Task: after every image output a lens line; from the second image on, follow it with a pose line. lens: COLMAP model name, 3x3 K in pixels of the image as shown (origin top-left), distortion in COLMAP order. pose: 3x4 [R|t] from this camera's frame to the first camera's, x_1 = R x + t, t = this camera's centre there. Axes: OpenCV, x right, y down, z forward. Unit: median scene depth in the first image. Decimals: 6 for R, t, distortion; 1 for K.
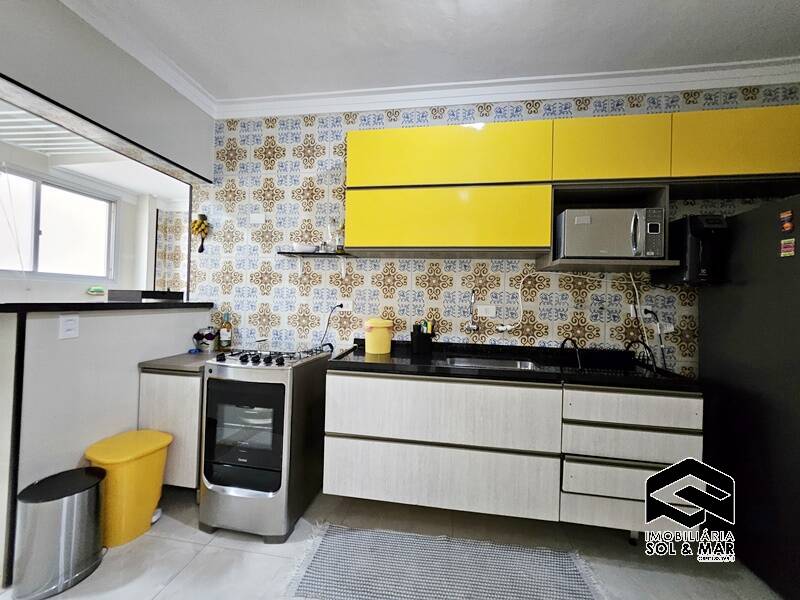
lens RADIAL K [[317.2, 0, 401.0], [0, 317.2, 295.5], [0, 0, 1]] dist [-0.003640, 0.002936]
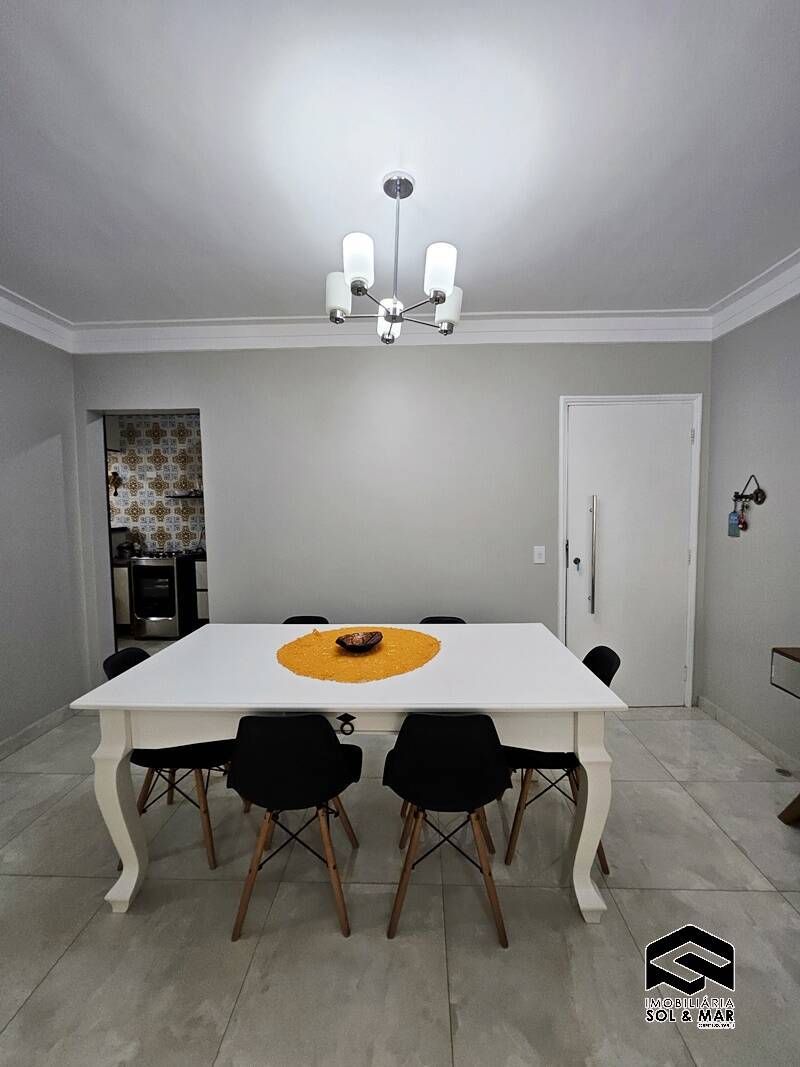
lens RADIAL K [[423.0, 0, 405.2], [0, 423.0, 533.5], [0, 0, 1]] dist [-0.003640, 0.002936]
pose [[0.992893, -0.042350, 0.111222, 0.590574], [0.032924, 0.995815, 0.085255, -0.084724], [-0.114367, -0.080987, 0.990132, -1.331876]]
